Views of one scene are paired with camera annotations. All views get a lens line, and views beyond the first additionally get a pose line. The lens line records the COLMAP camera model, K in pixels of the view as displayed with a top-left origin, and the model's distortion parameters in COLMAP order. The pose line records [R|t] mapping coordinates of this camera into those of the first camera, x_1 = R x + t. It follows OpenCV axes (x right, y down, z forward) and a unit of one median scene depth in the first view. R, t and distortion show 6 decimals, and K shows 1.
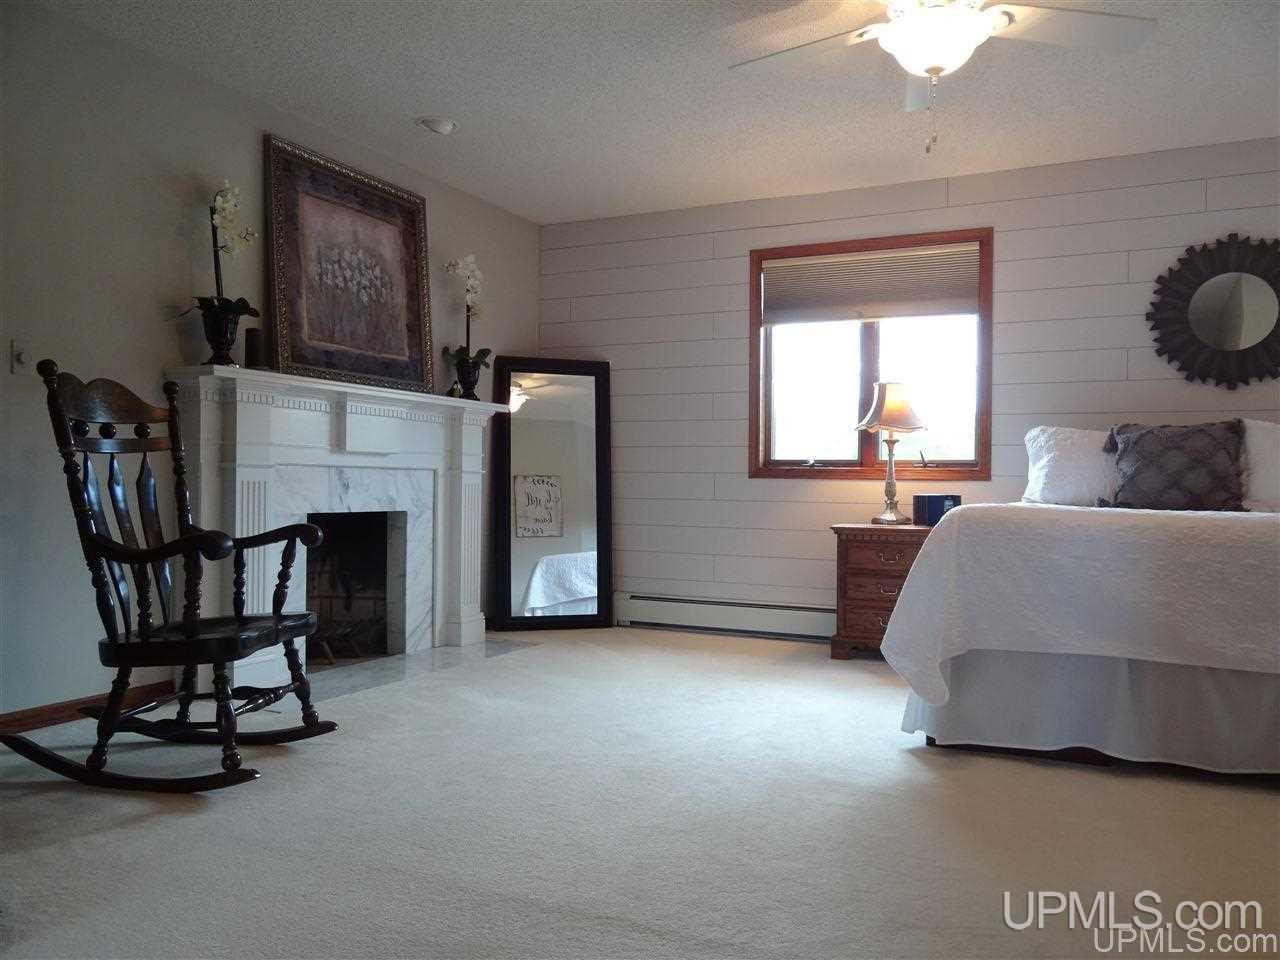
lens RADIAL K [[1013.8, 0, 640.0], [0, 1013.8, 480.0], [0, 0, 1]] dist [-0.001157, -0.002397]
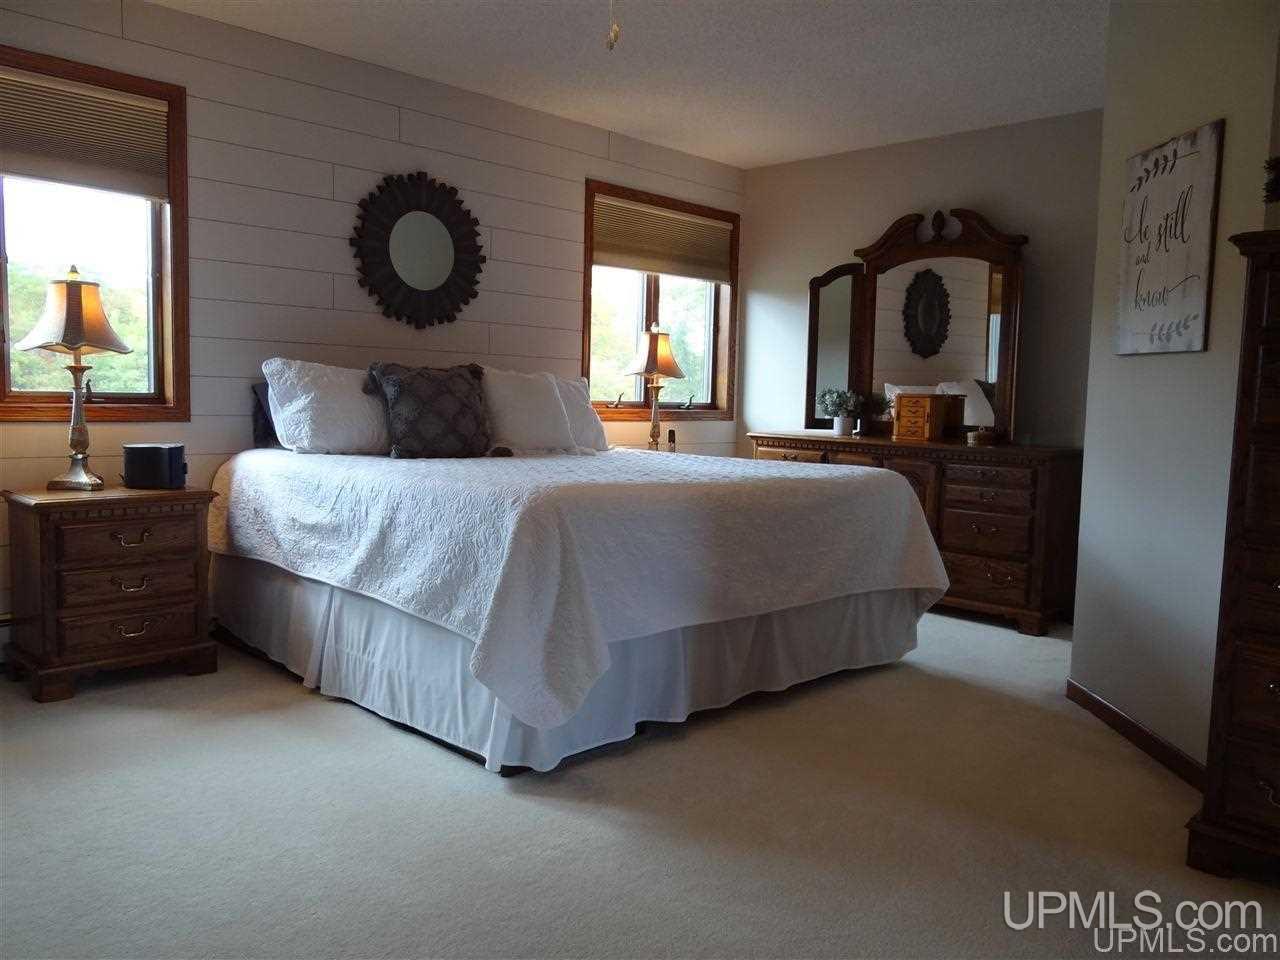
lens RADIAL K [[1013.8, 0, 640.0], [0, 1013.8, 480.0], [0, 0, 1]] dist [-0.001157, -0.002397]
pose [[0.310164, -0.086716, 0.946720, -0.313366], [-0.031695, 0.994335, 0.101461, -0.048051], [-0.950155, -0.061476, 0.305658, 0.458424]]
